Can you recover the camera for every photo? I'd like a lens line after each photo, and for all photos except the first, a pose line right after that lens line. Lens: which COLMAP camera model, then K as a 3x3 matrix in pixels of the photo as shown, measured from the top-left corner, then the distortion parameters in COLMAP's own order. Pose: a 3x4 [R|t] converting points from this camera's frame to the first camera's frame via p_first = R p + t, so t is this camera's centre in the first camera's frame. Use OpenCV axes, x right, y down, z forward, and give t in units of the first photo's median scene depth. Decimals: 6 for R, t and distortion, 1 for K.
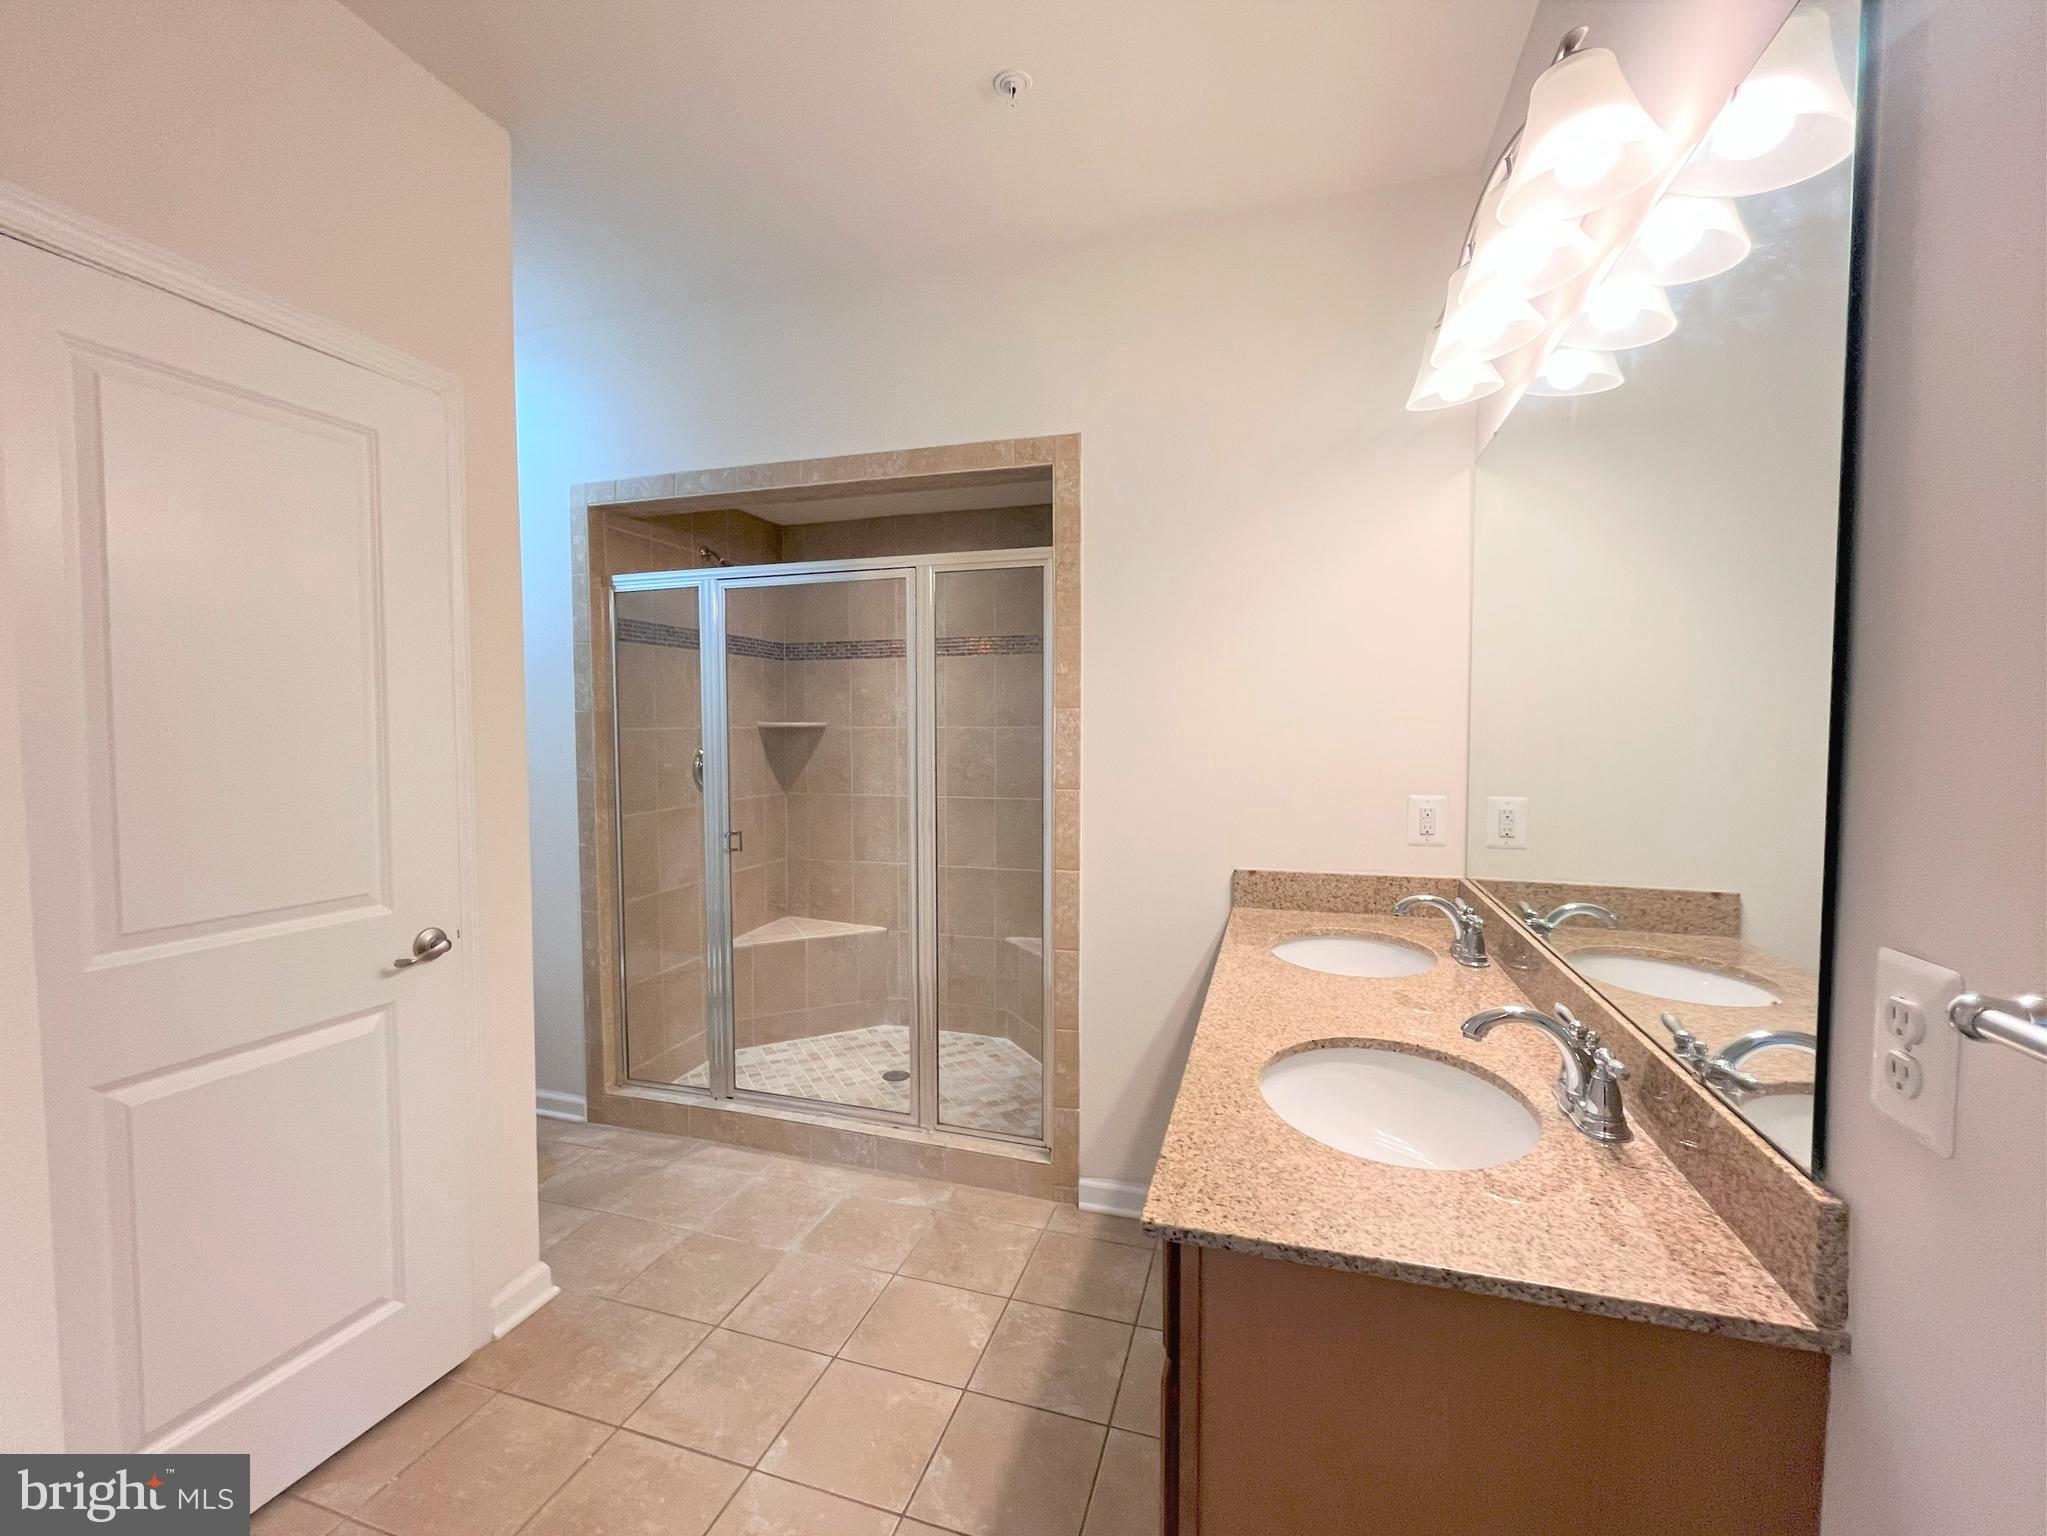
lens RADIAL K [[842.5, 0, 1022.9], [0, 842.5, 772.5], [0, 0, 1]] dist [0.003273, -0.000186]
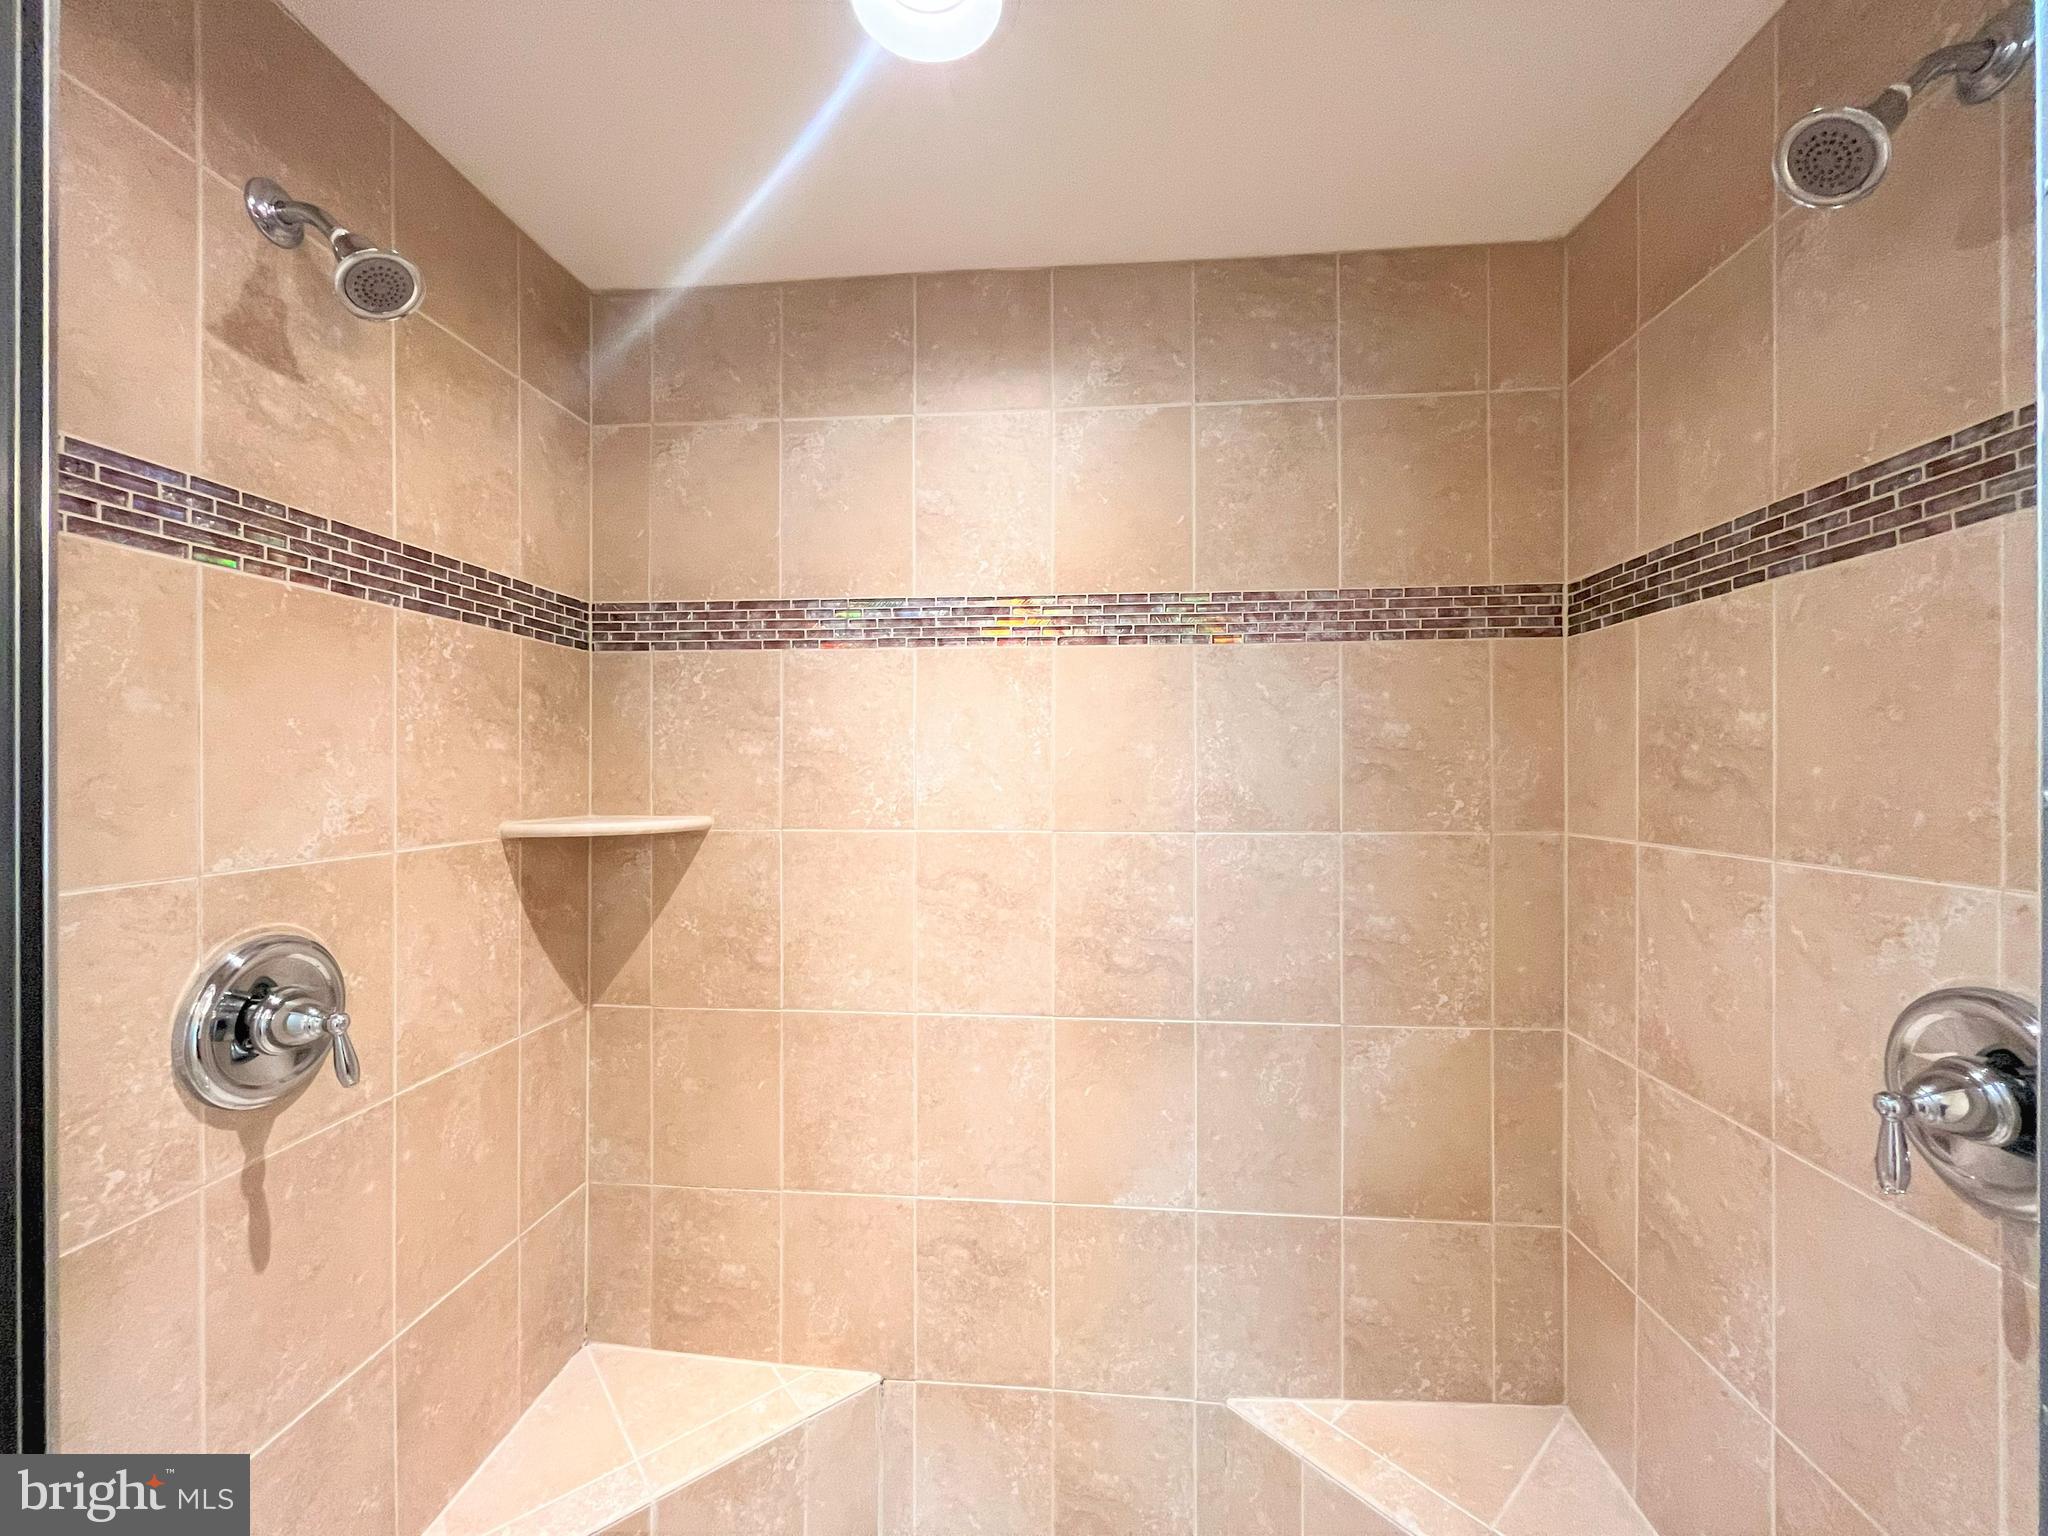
lens RADIAL K [[842.9, 0, 1025.6], [0, 842.9, 768.9], [0, 0, 1]] dist [0.003273, -0.000186]
pose [[0.977152, 0.000363, 0.212541, -0.178554], [0.009459, 0.998934, -0.045190, -0.063094], [-0.212331, 0.046168, 0.976107, 0.613640]]
